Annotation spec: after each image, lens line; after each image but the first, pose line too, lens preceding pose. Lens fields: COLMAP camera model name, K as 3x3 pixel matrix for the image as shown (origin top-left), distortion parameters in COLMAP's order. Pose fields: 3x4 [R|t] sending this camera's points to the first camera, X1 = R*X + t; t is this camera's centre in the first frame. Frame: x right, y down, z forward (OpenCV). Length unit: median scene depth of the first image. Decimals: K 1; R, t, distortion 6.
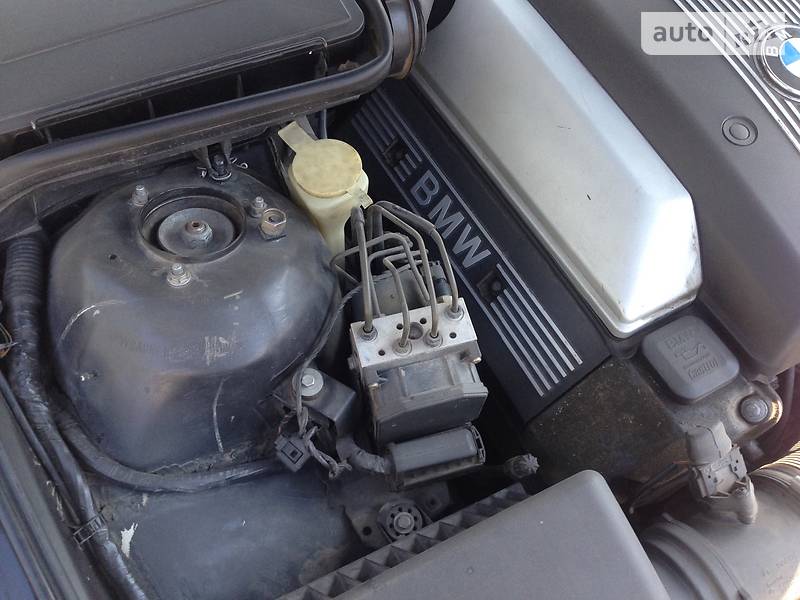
lens RADIAL K [[701.8, 0, 403.9], [0, 701.8, 312.2], [0, 0, 1]] dist [0.091598, -0.110606]
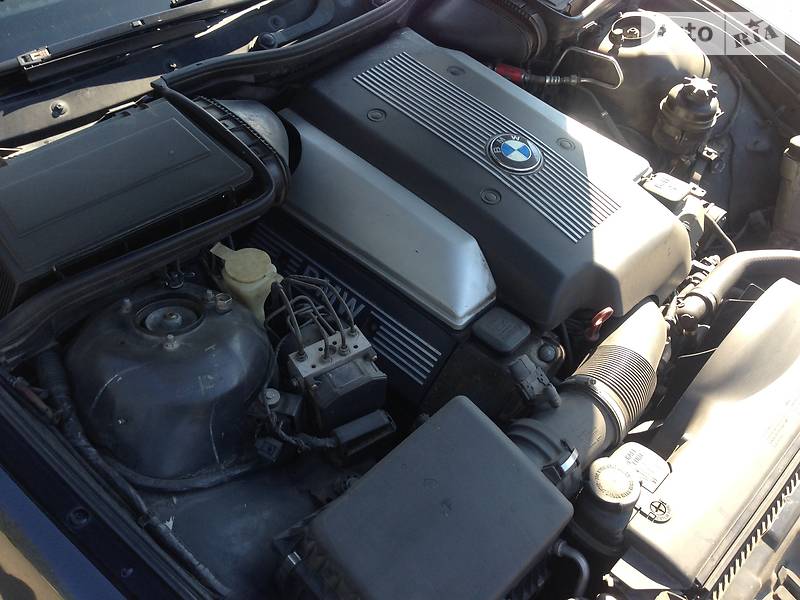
lens RADIAL K [[701.8, 0, 403.9], [0, 701.8, 312.2], [0, 0, 1]] dist [0.091598, -0.110606]
pose [[0.952642, -0.213545, 0.216498, -0.146986], [0.255186, 0.948591, -0.187230, 0.275956], [-0.165386, 0.233610, 0.958162, -0.511805]]
